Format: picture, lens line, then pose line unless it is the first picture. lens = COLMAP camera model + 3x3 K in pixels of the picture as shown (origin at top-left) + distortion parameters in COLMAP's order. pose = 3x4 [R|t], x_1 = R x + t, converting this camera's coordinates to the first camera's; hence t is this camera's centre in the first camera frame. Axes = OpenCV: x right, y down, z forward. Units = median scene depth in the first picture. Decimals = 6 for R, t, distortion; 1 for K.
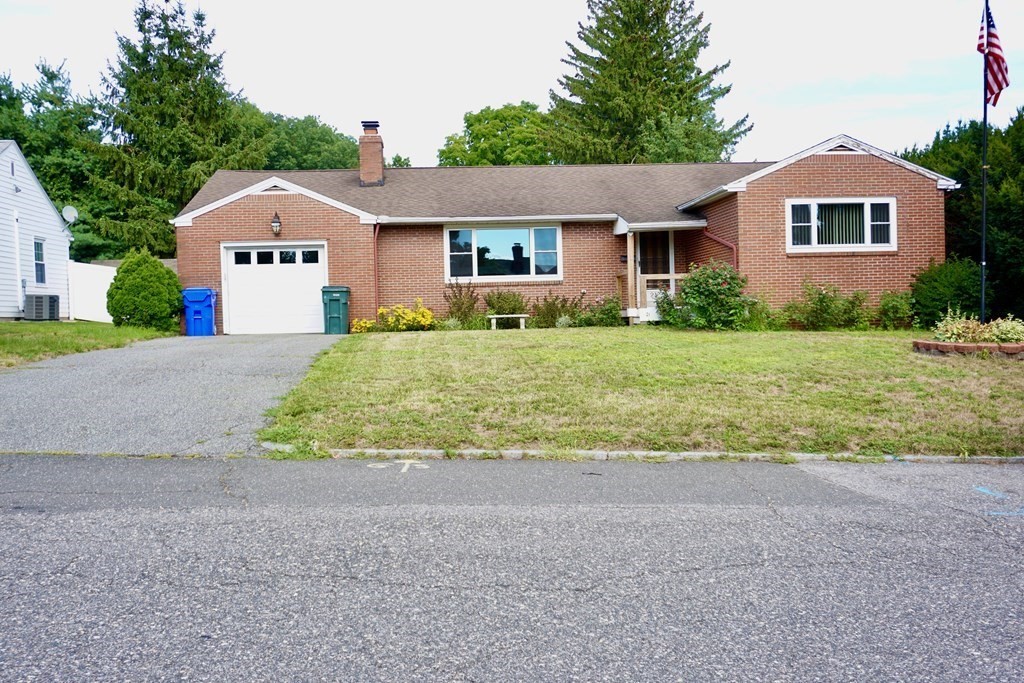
lens RADIAL K [[914.5, 0, 512.0], [0, 914.5, 341.5], [0, 0, 1]] dist [0.001548, -0.007166]
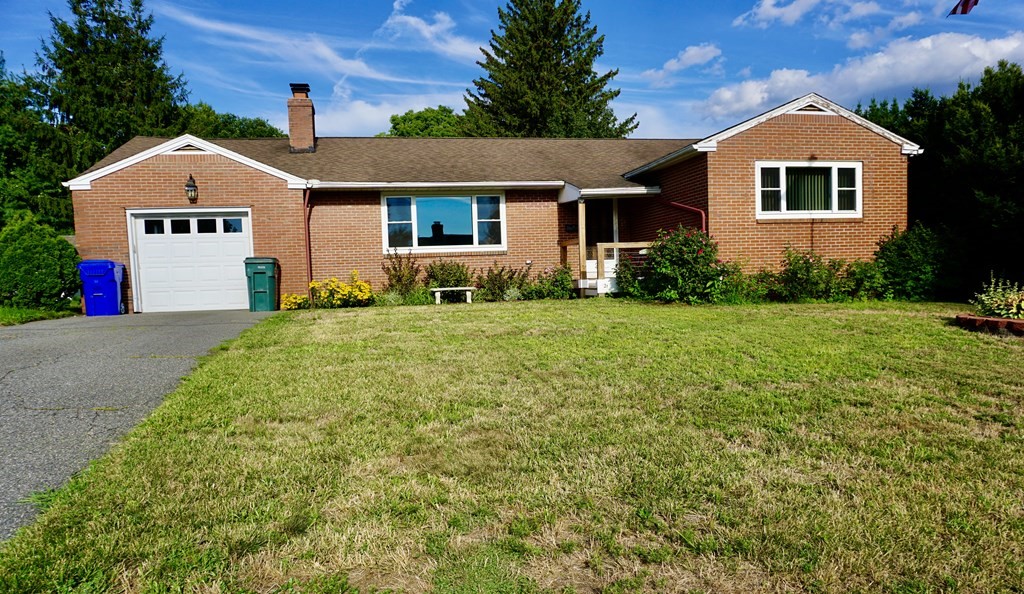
lens RADIAL K [[689.4, 0, 511.8], [0, 689.4, 325.3], [0, 0, 1]] dist [-0.024556, 0.004946]
pose [[0.992378, -0.015809, 0.122216, -0.031046], [0.011896, 0.999395, 0.032679, -0.012765], [-0.122659, -0.030976, 0.991965, 0.292655]]
